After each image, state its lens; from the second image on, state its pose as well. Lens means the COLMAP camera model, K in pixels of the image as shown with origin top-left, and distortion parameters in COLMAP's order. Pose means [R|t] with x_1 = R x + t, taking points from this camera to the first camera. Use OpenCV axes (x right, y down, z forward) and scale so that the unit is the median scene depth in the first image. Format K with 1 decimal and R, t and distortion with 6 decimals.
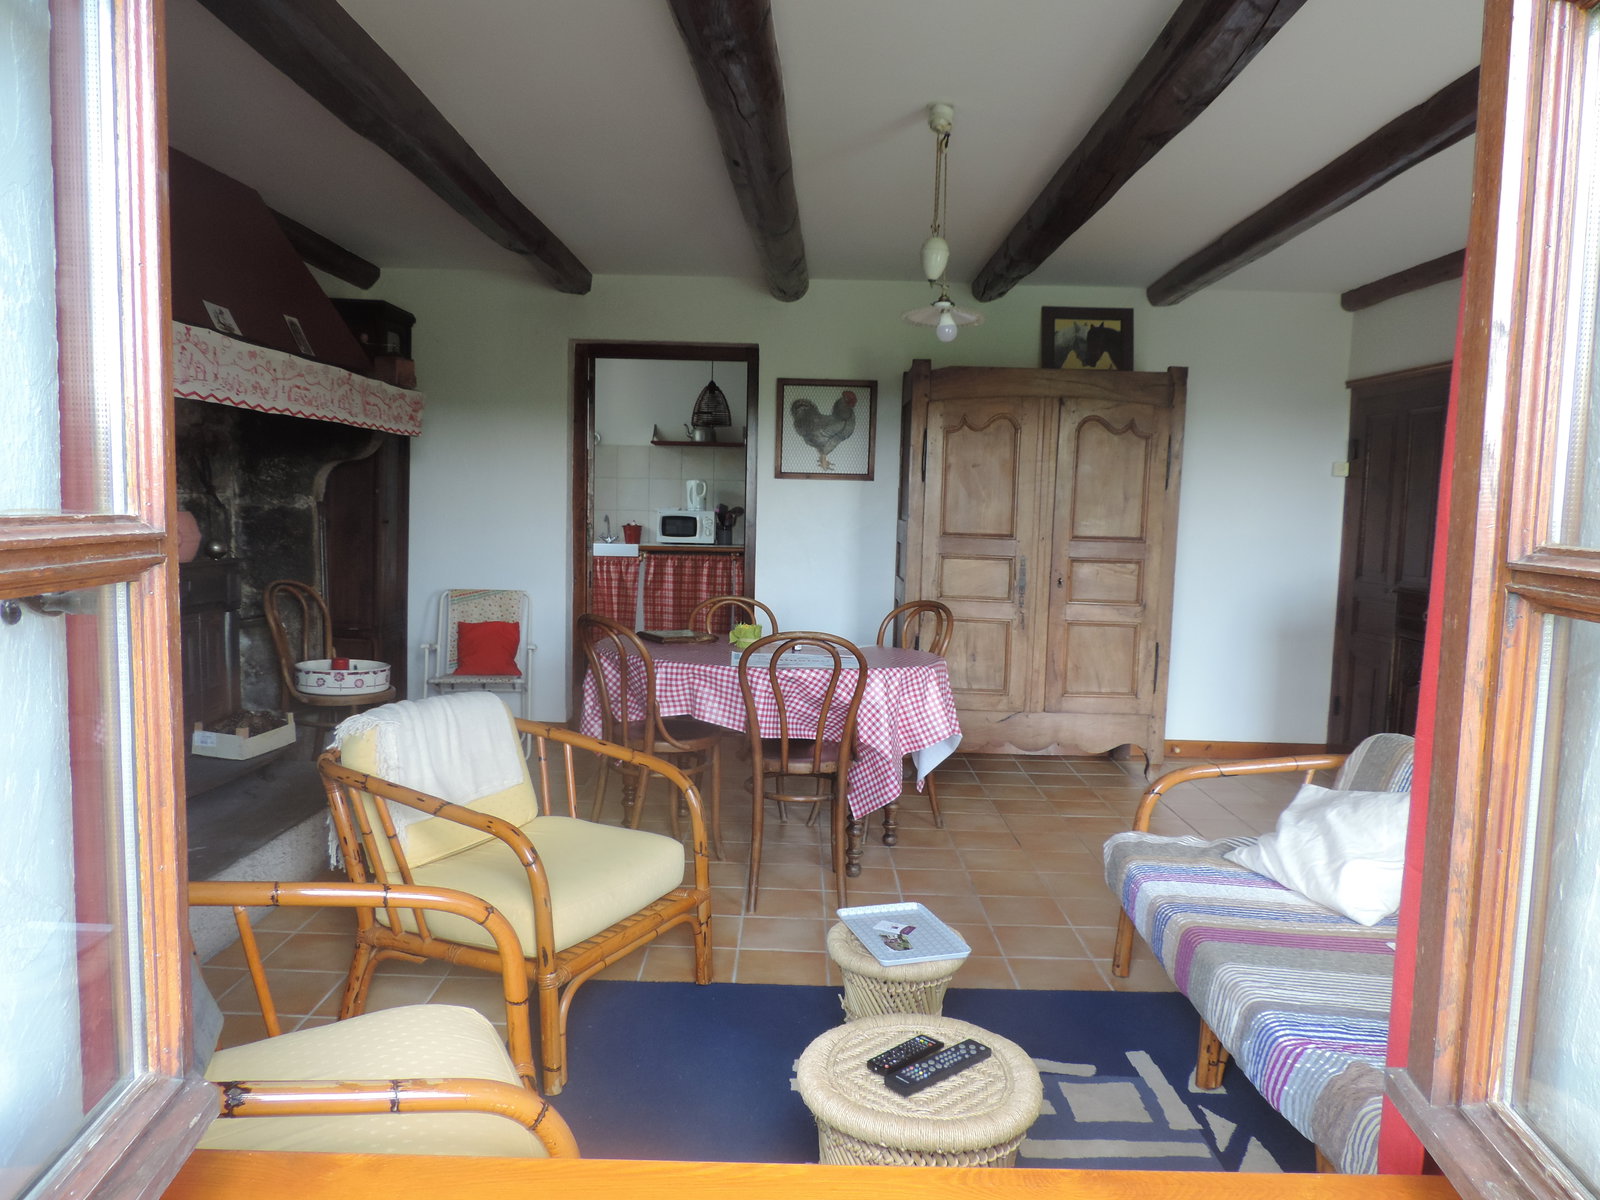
lens RADIAL K [[1137.2, 0, 800.0], [0, 1137.2, 600.0], [0, 0, 1]] dist [-0.036470, -0.000255]
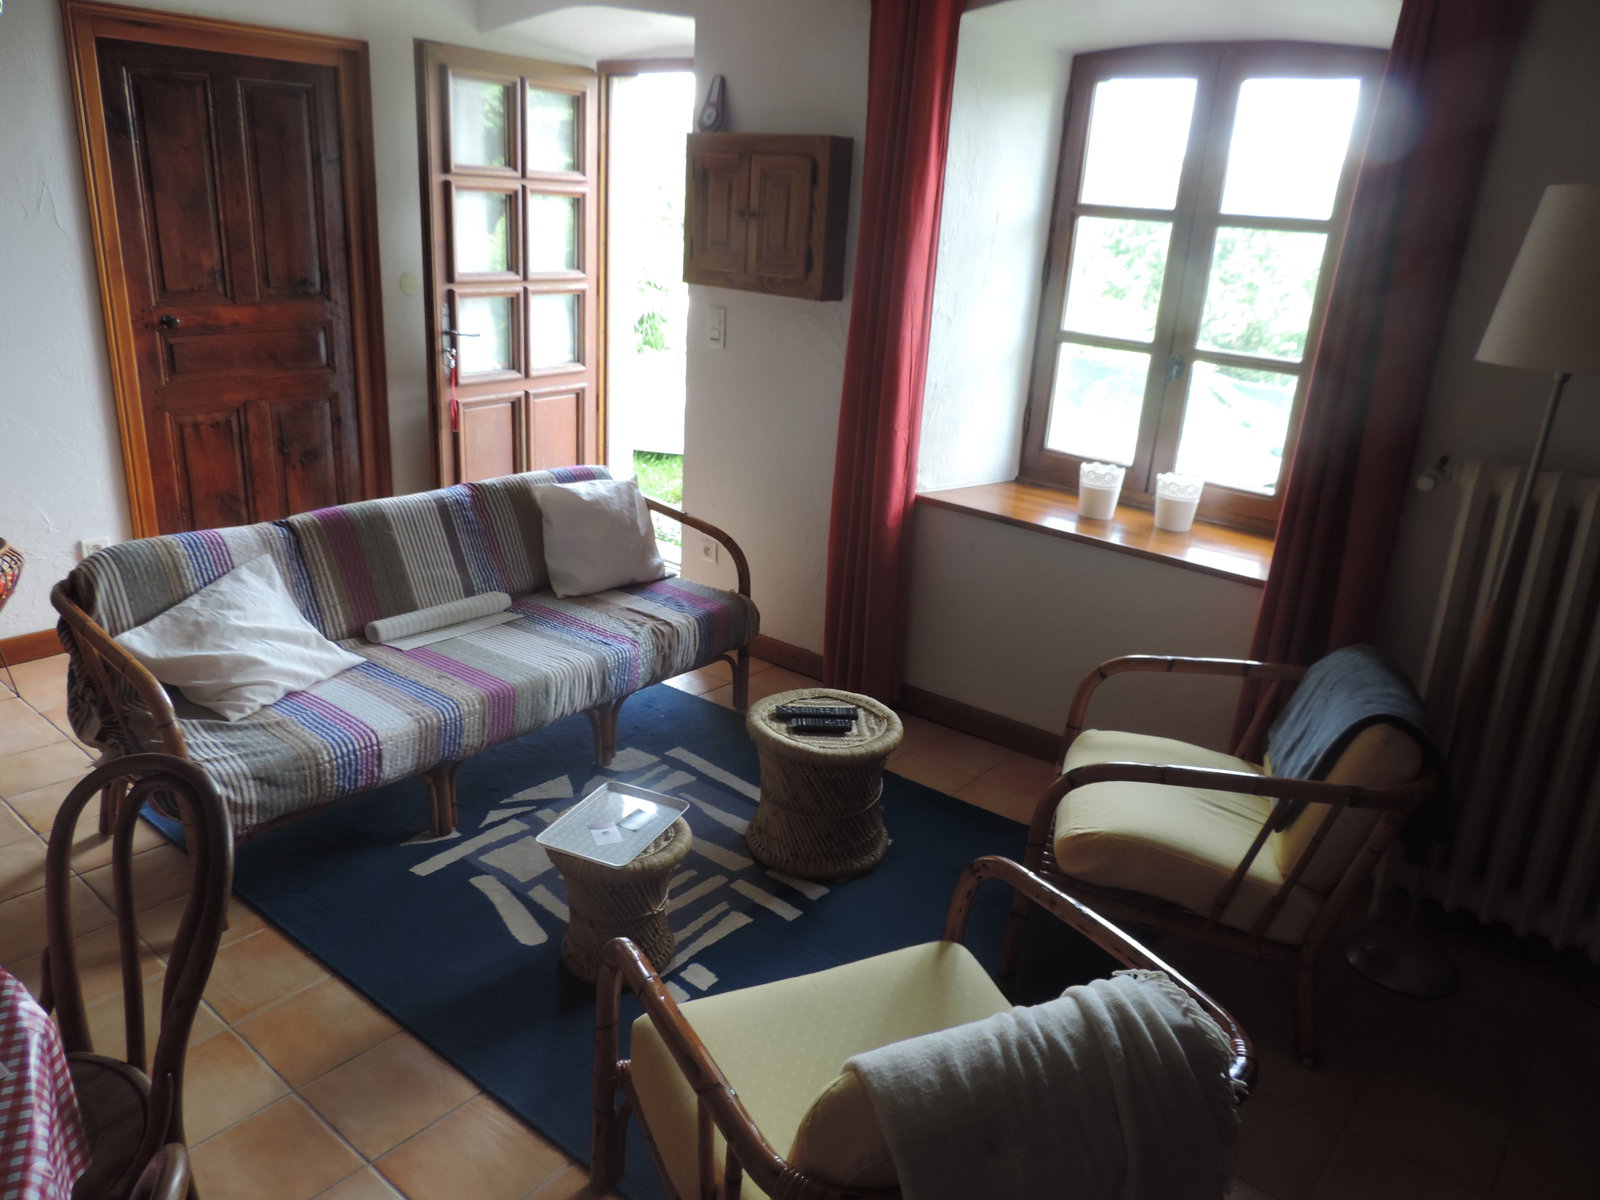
lens RADIAL K [[1137.2, 0, 800.0], [0, 1137.2, 600.0], [0, 0, 1]] dist [-0.036470, -0.000255]
pose [[-0.764649, -0.294667, 0.573135, -0.249144], [-0.032551, 0.905868, 0.422308, -0.137867], [-0.643625, 0.304261, -0.702262, 0.732066]]
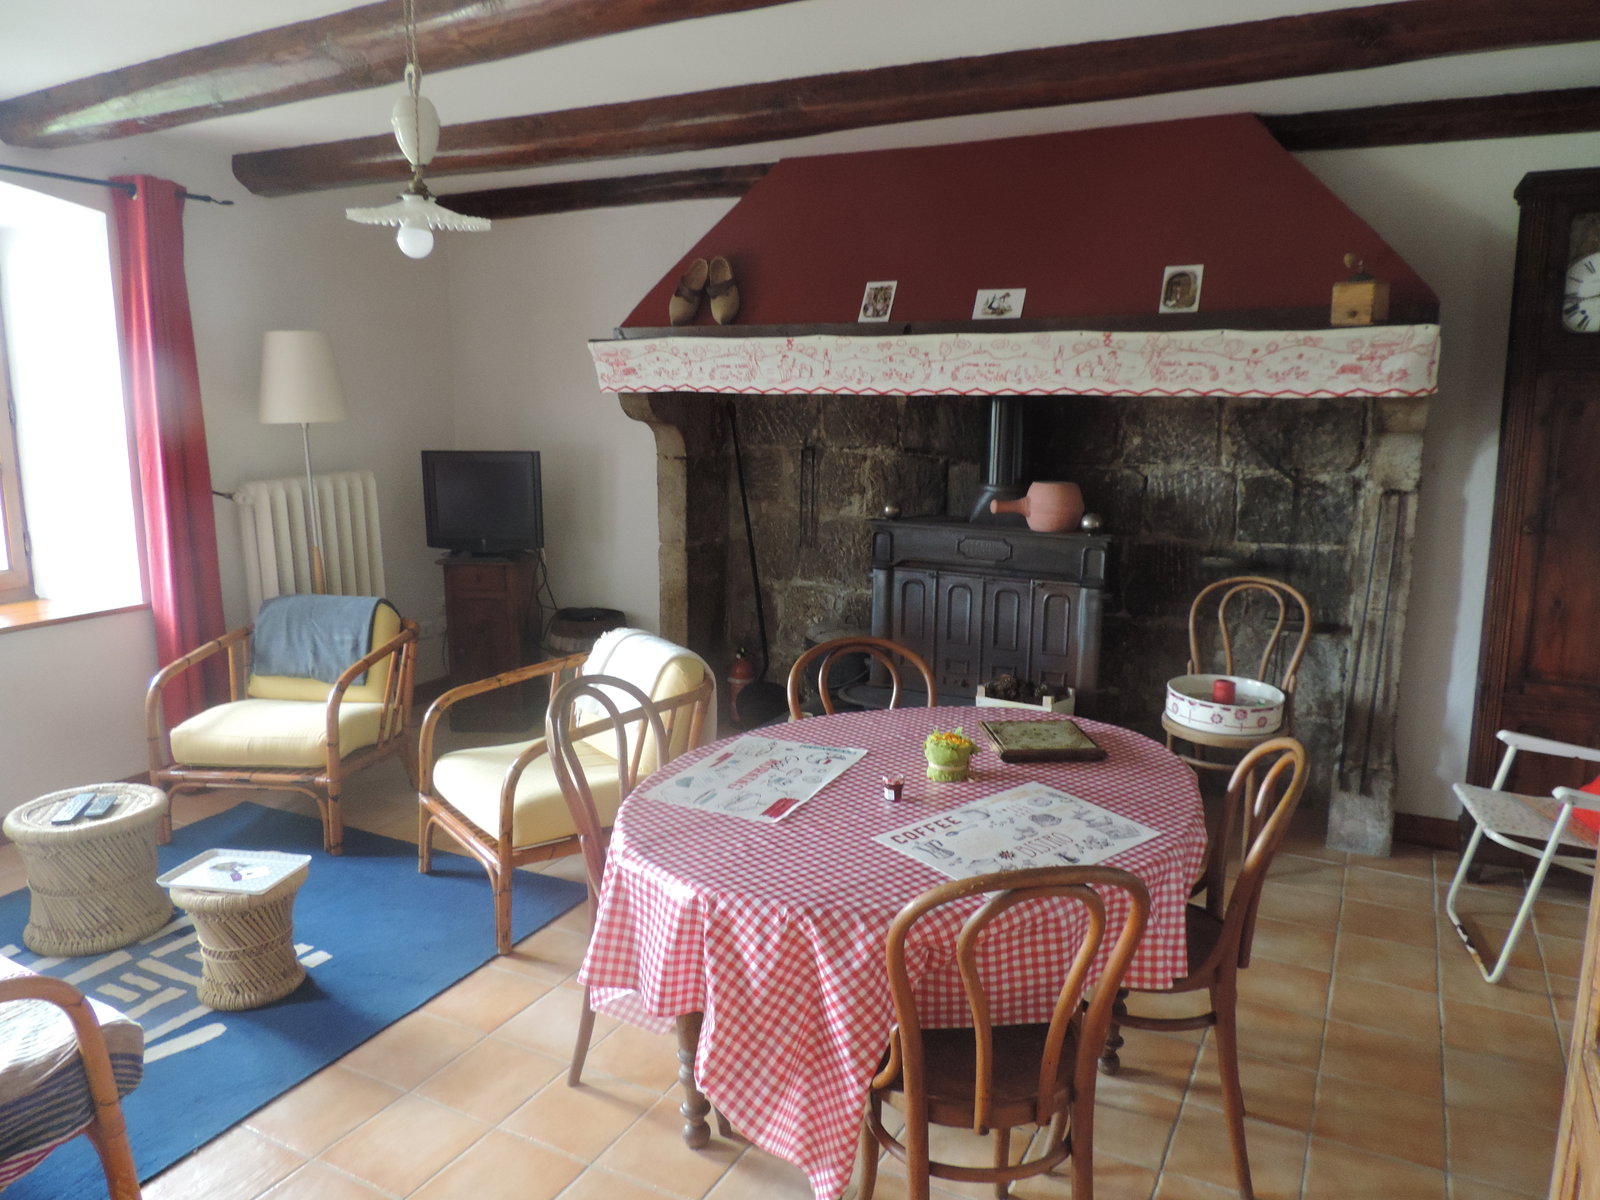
lens RADIAL K [[1130.3, 0, 800.0], [0, 1130.3, 600.0], [0, 0, 1]] dist [-0.023646, 0.002722]
pose [[-0.456462, 0.132186, -0.879869, 0.378353], [-0.093875, 0.976228, 0.195364, -0.116449], [0.884777, 0.171774, -0.433201, 0.935932]]
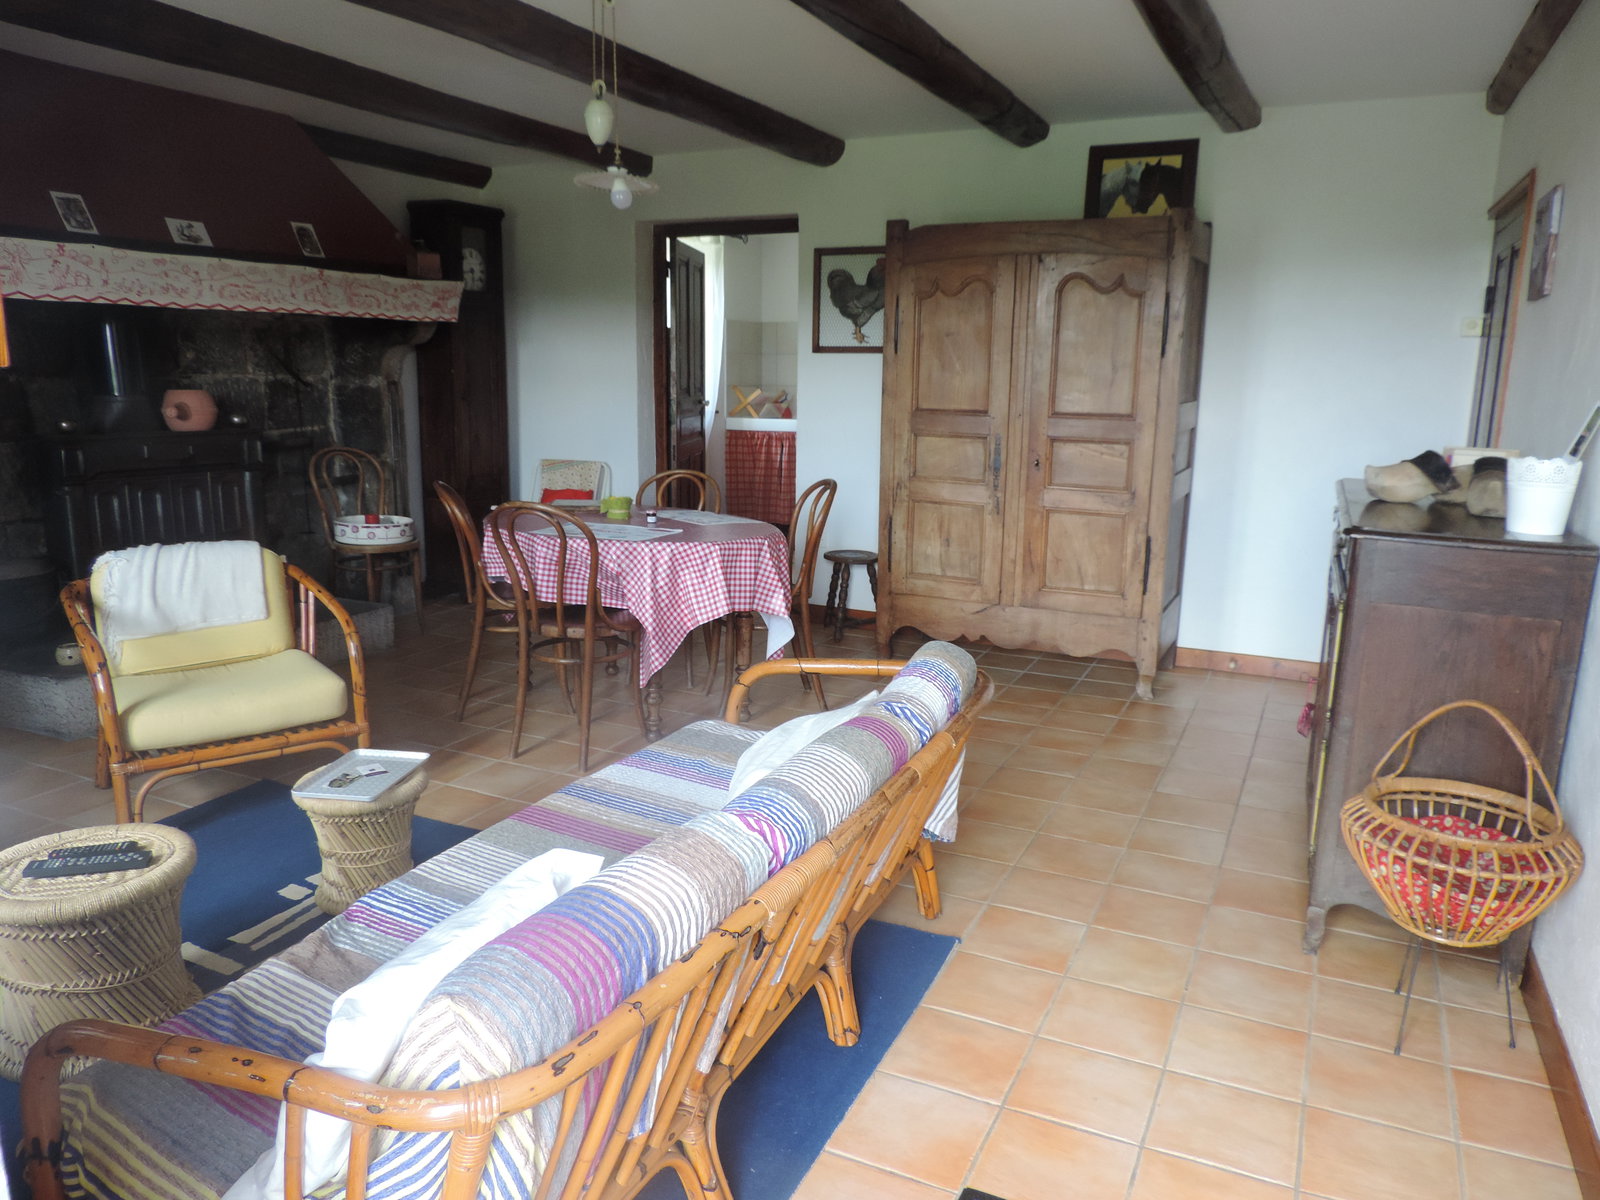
lens RADIAL K [[1130.3, 0, 800.0], [0, 1130.3, 600.0], [0, 0, 1]] dist [-0.023646, 0.002722]
pose [[0.901819, 0.073556, -0.425808, 0.447743], [-0.027694, 0.993218, 0.112920, -0.004488], [0.431227, -0.090041, 0.897740, 0.105571]]
